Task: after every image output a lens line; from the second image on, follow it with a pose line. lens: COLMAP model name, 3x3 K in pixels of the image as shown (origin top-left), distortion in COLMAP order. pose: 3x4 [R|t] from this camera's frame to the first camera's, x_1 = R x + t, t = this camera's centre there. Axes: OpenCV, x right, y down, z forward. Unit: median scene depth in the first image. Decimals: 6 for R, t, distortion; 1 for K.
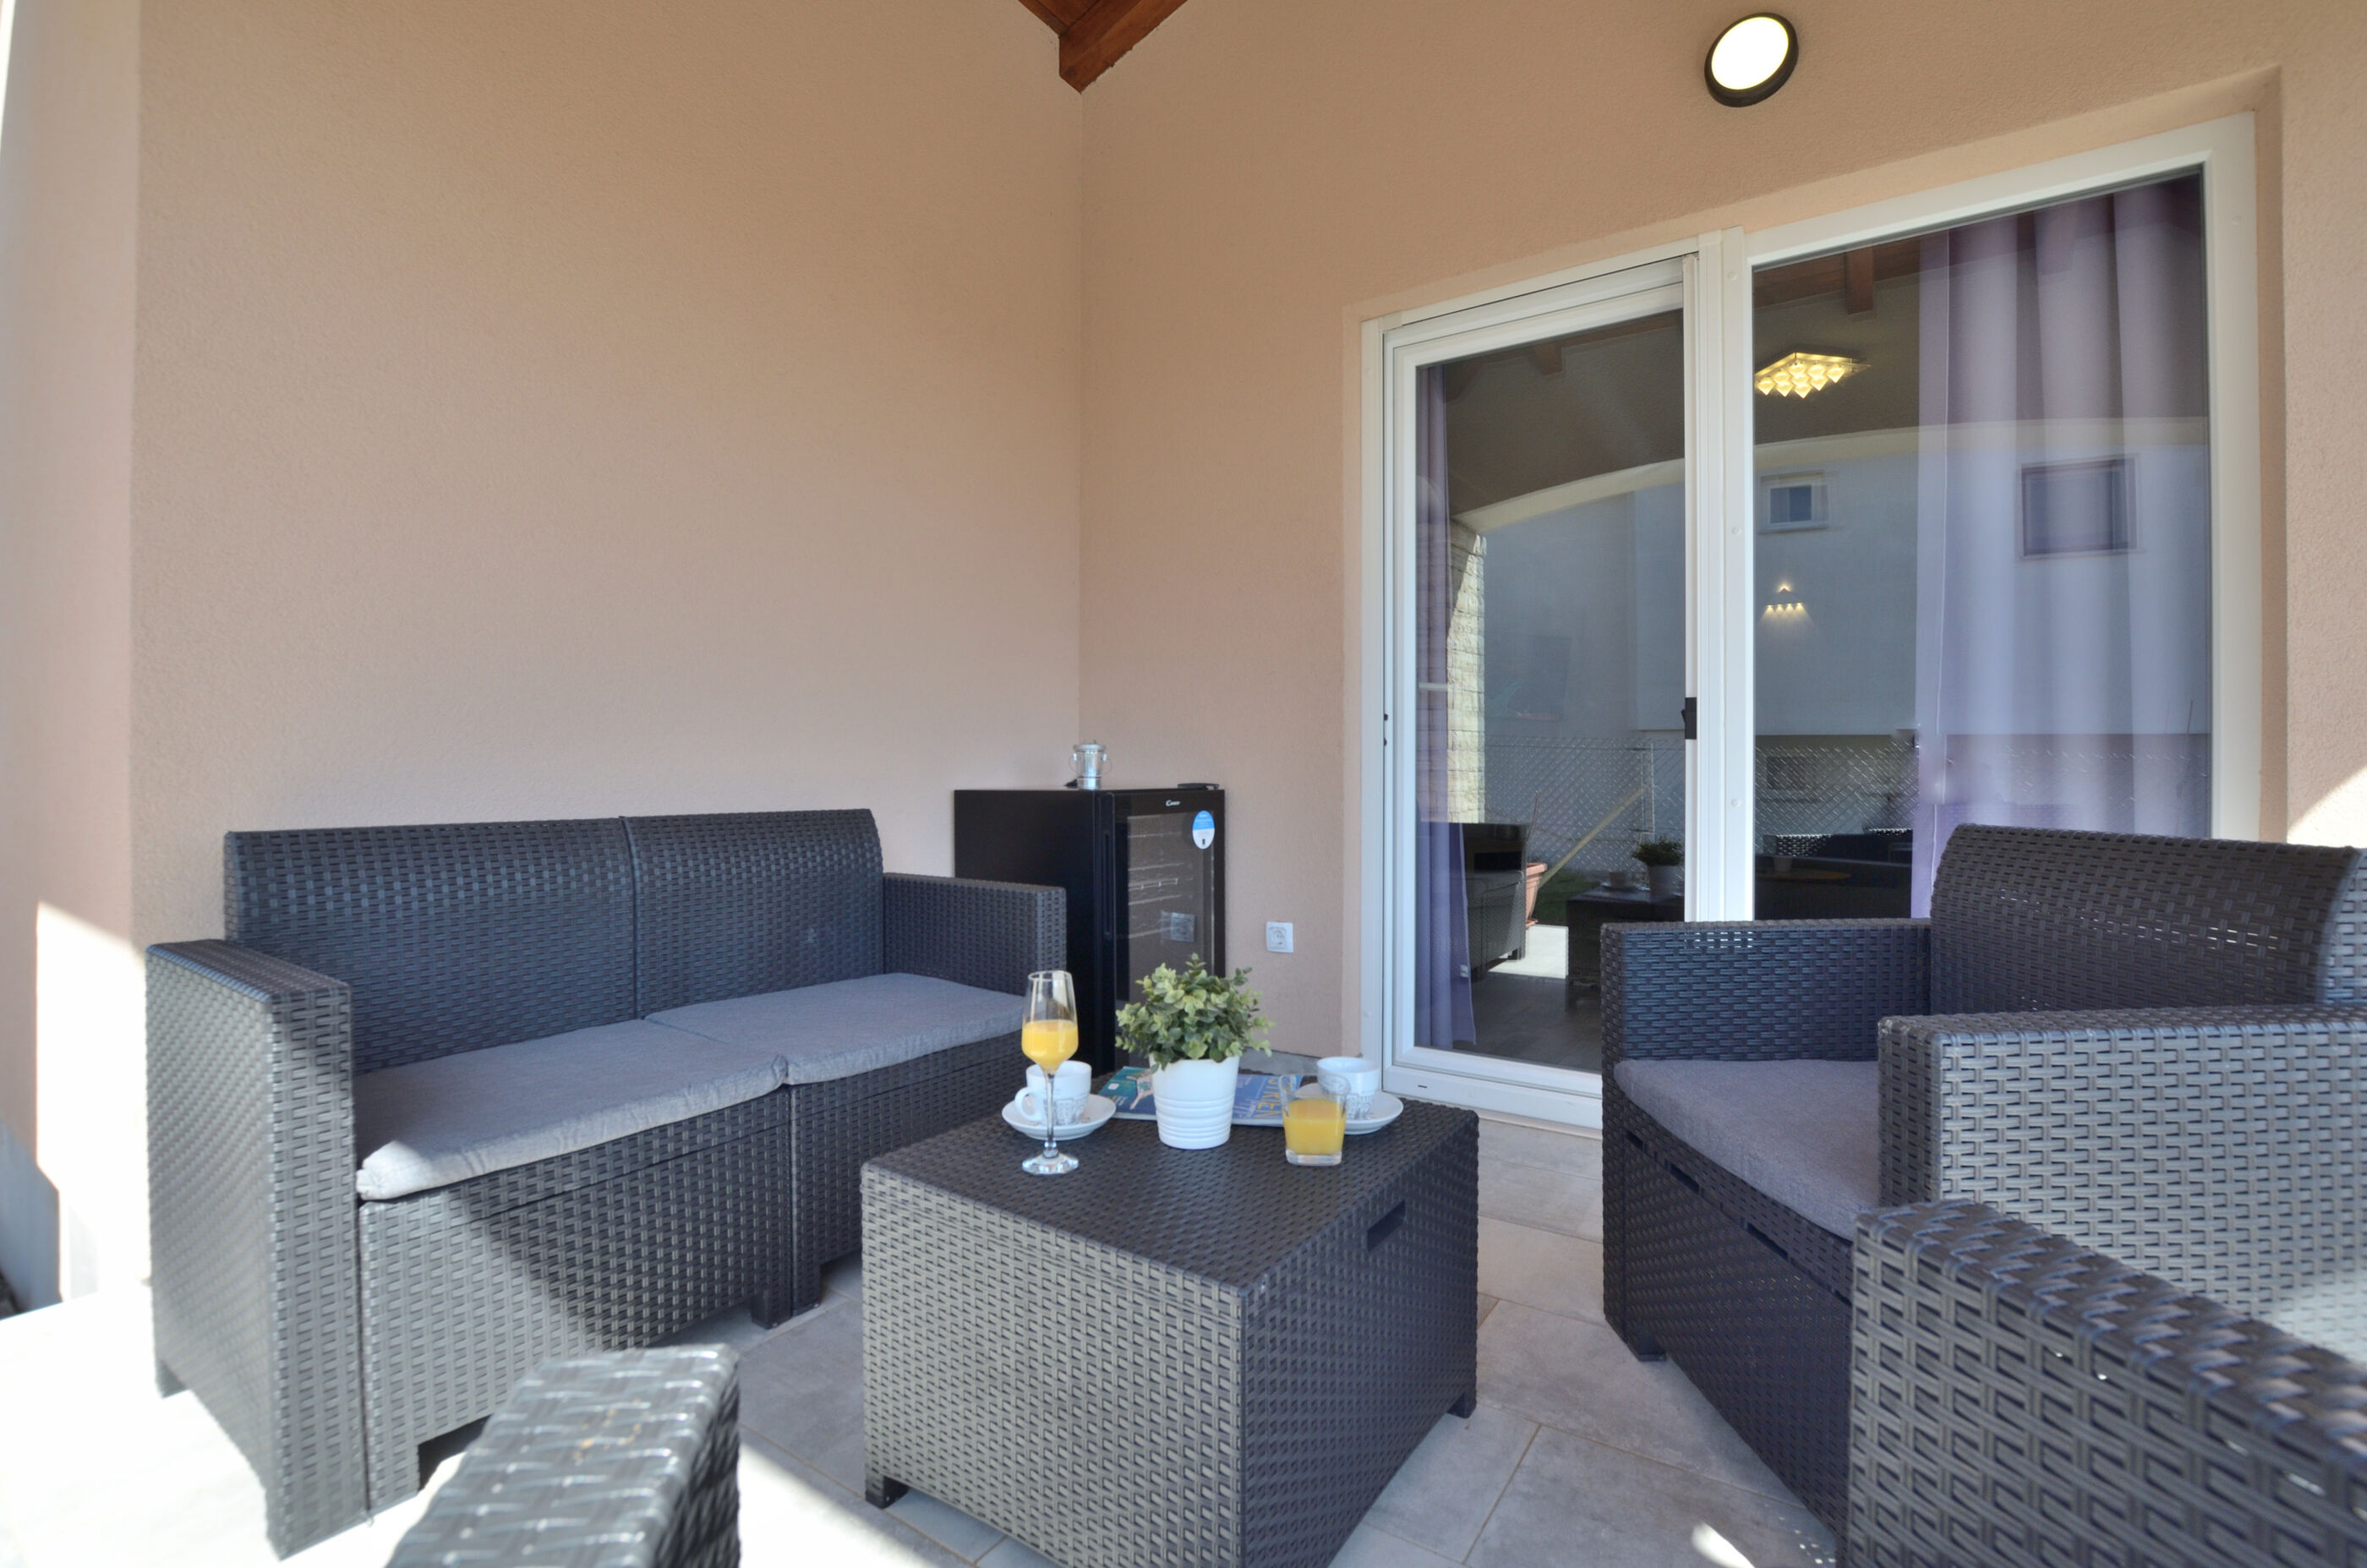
lens RADIAL K [[1043.5, 0, 1194.6], [0, 1043.5, 771.6], [0, 0, 1]] dist [-0.033713, 0.004859]
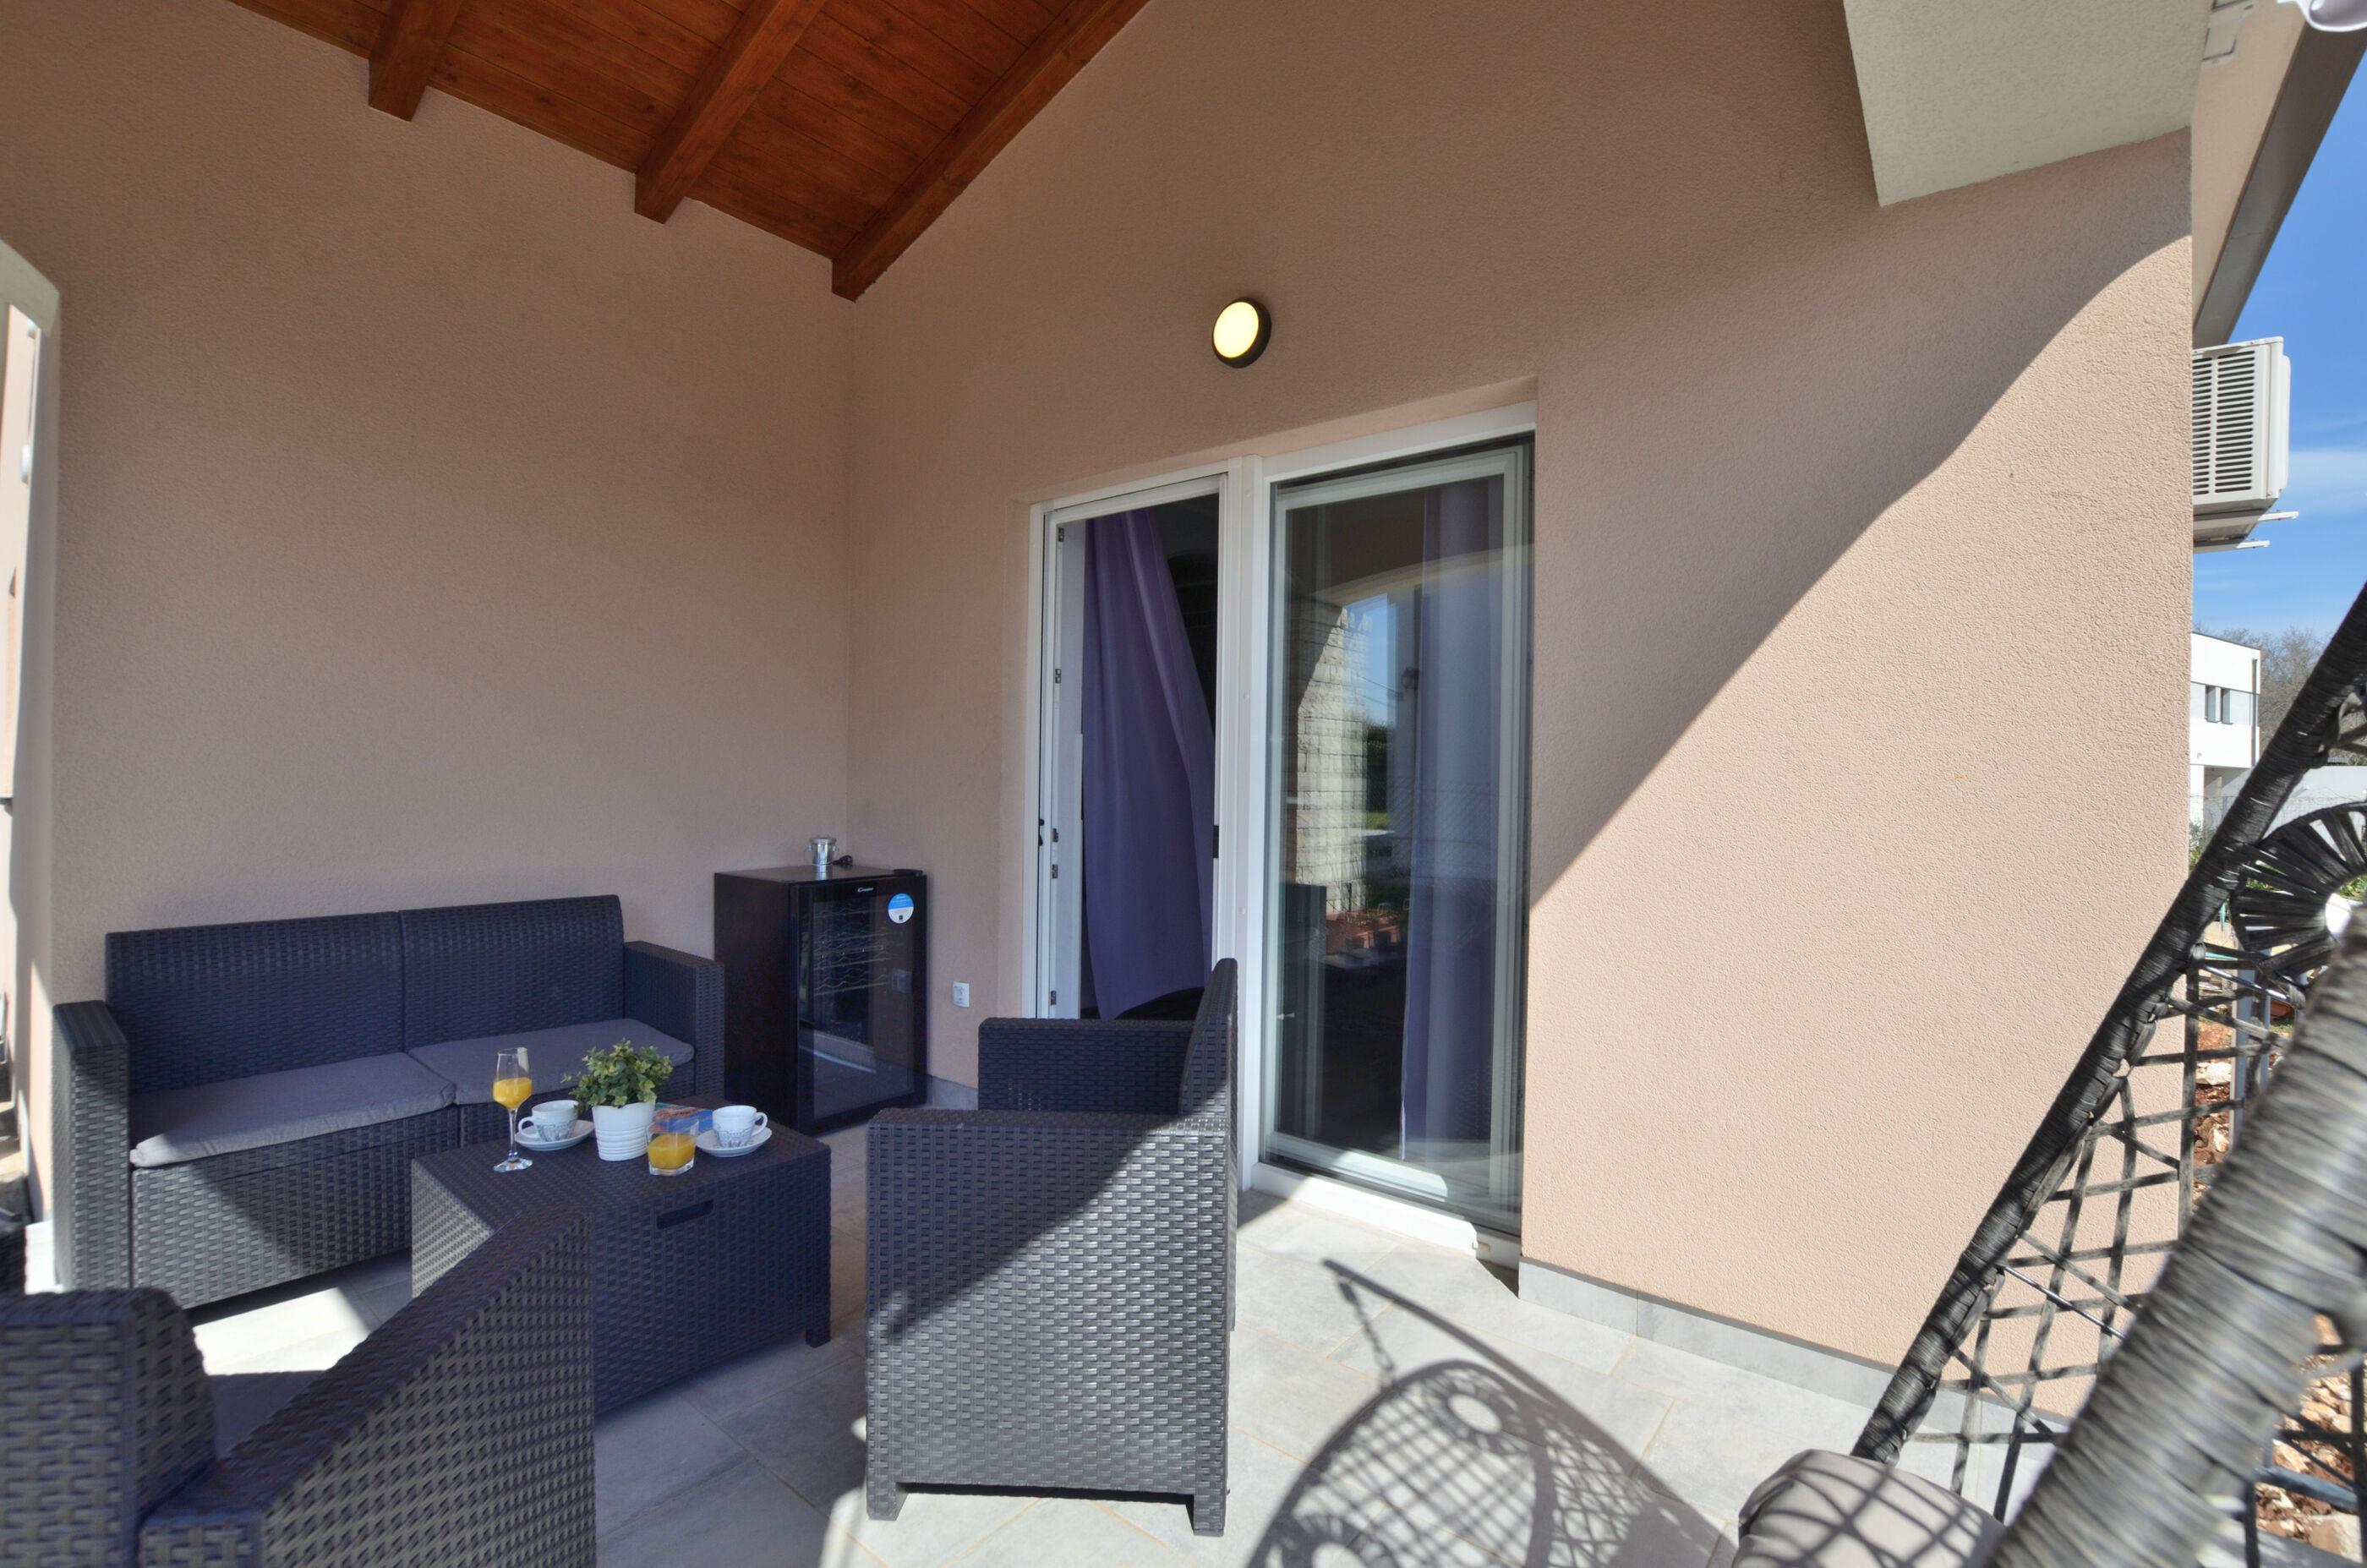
lens RADIAL K [[1043.5, 0, 1206.3], [0, 1043.5, 777.6], [0, 0, 1]] dist [-0.033713, 0.004859]
pose [[0.996742, 0.012732, -0.079645, 0.889914], [-0.012324, 0.999908, 0.005605, -0.214795], [0.079709, -0.004605, 0.996808, -0.438546]]
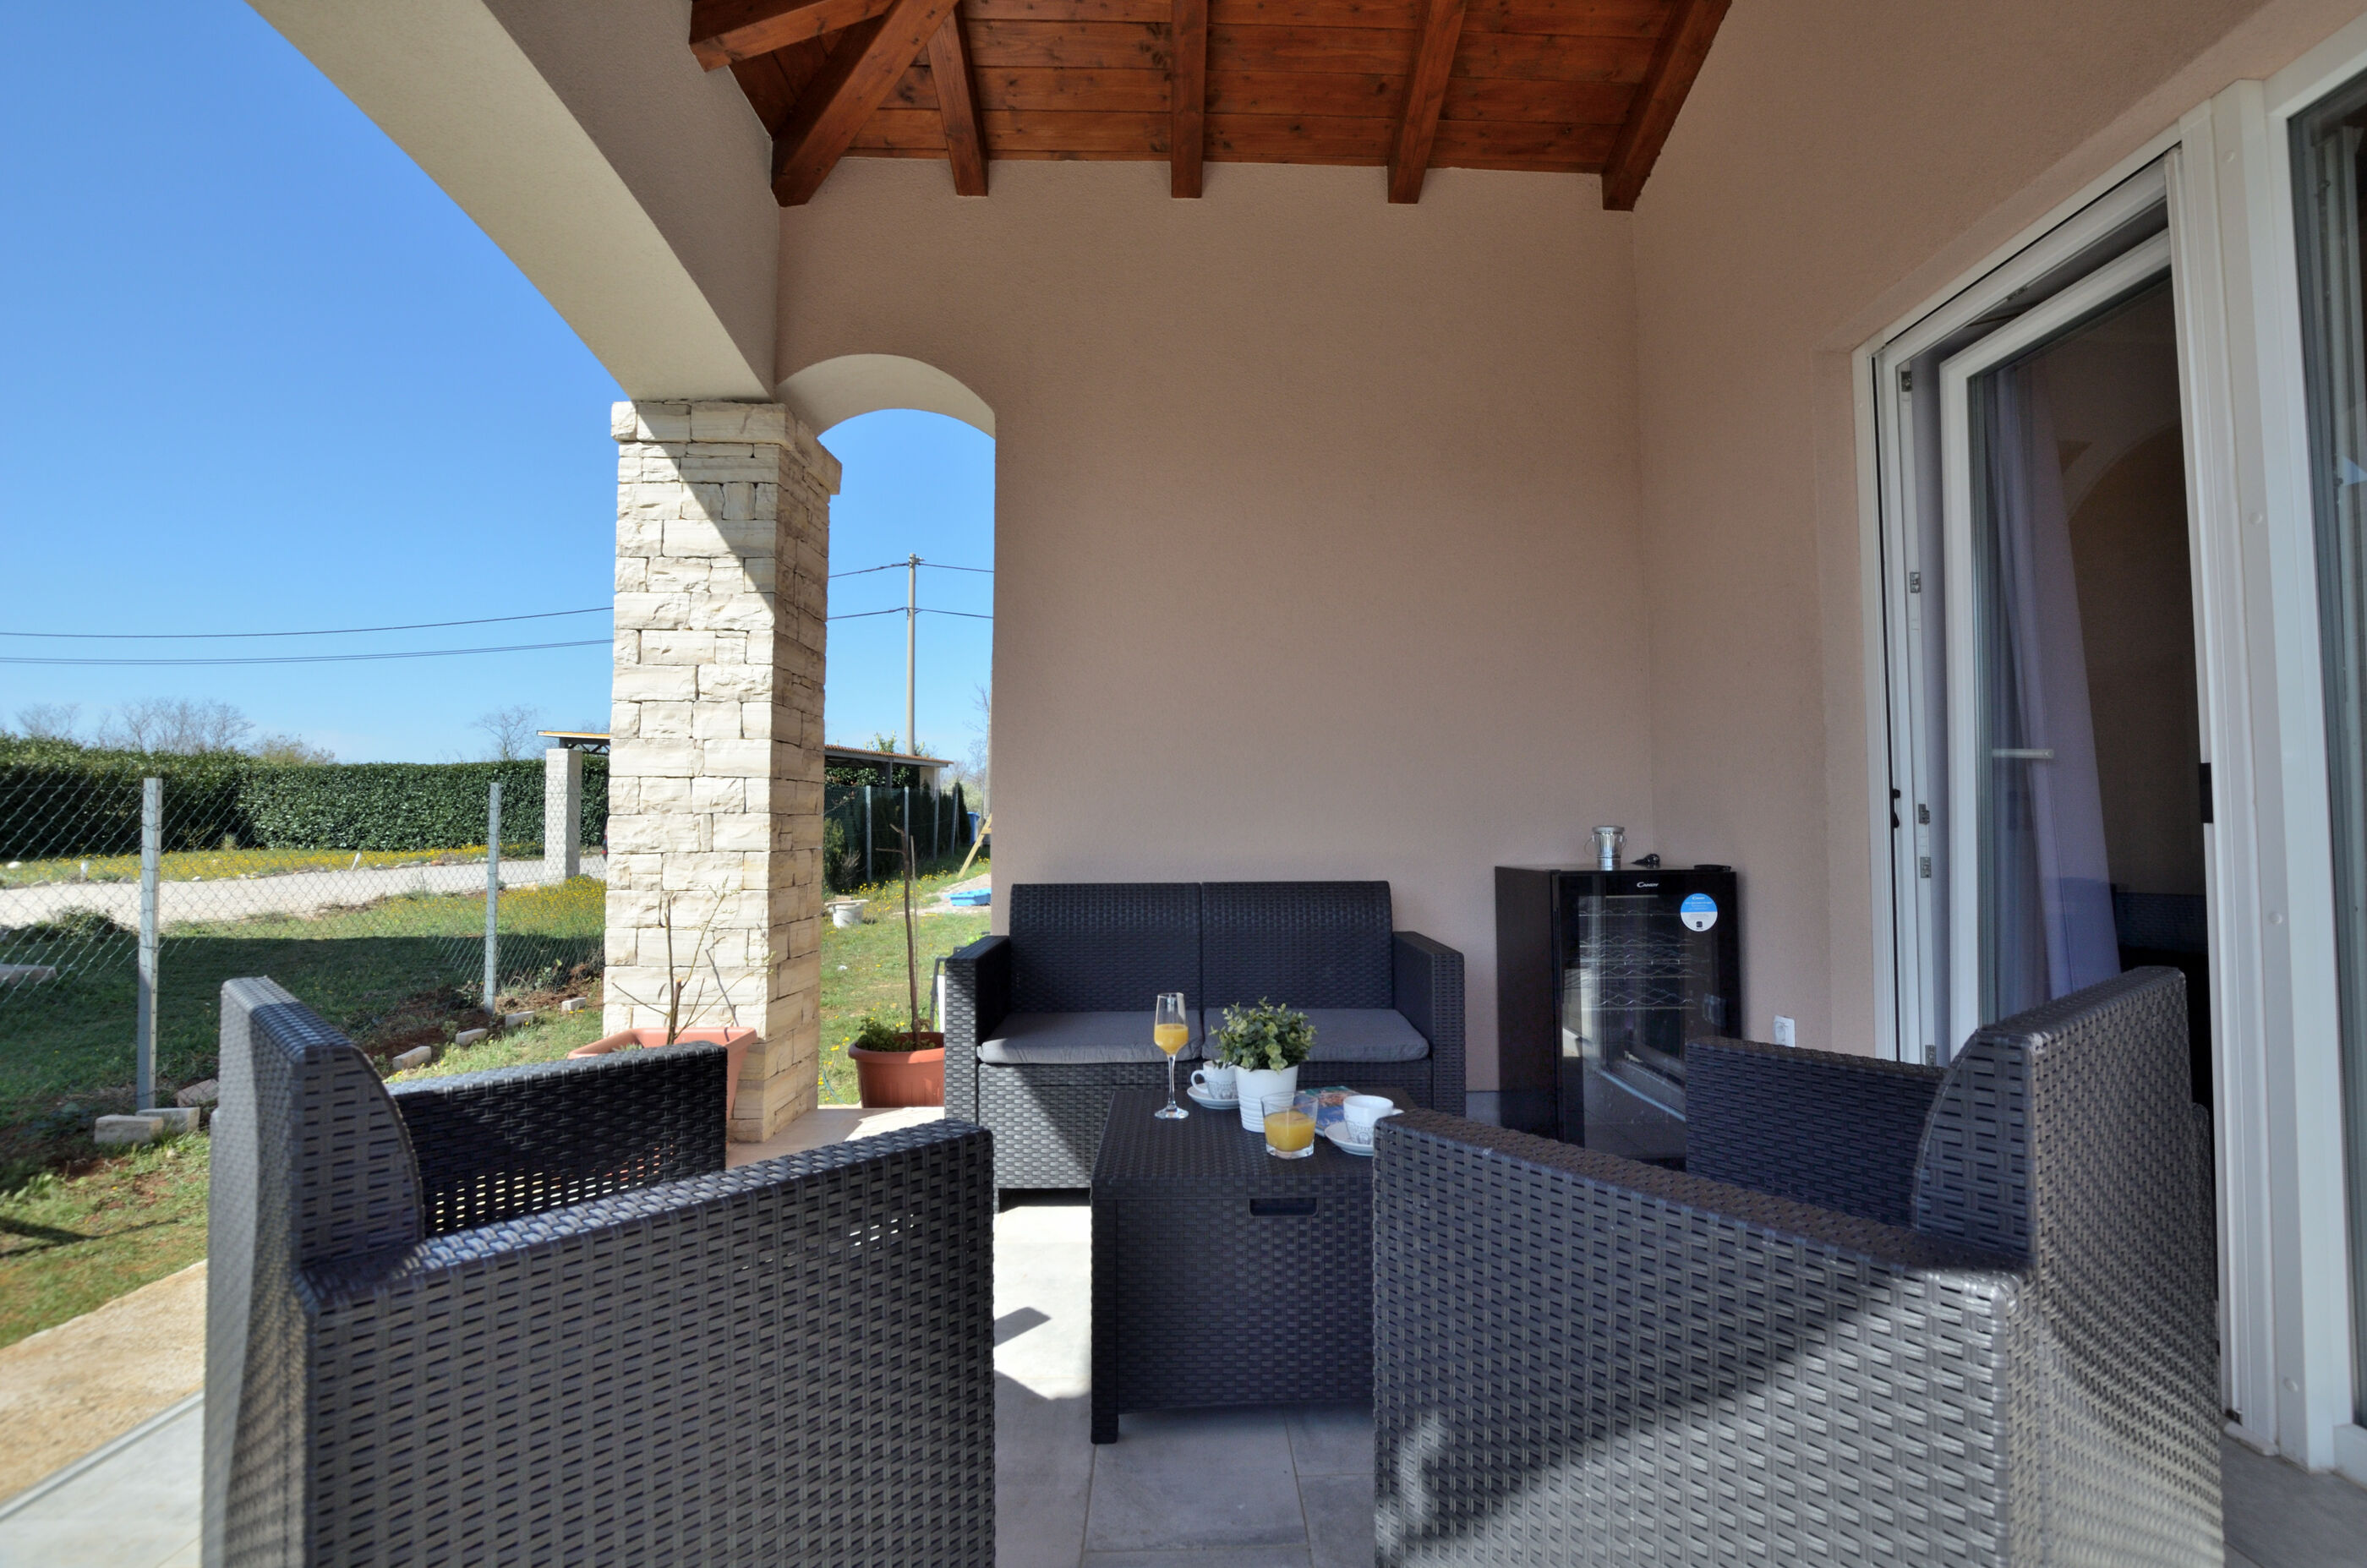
lens RADIAL K [[1043.5, 0, 1208.2], [0, 1043.5, 776.3], [0, 0, 1]] dist [-0.033713, 0.004859]
pose [[0.584946, -0.044176, -0.809869, 1.001974], [0.006744, 0.998746, -0.049607, -0.051867], [0.811045, 0.023556, 0.584510, 0.076705]]
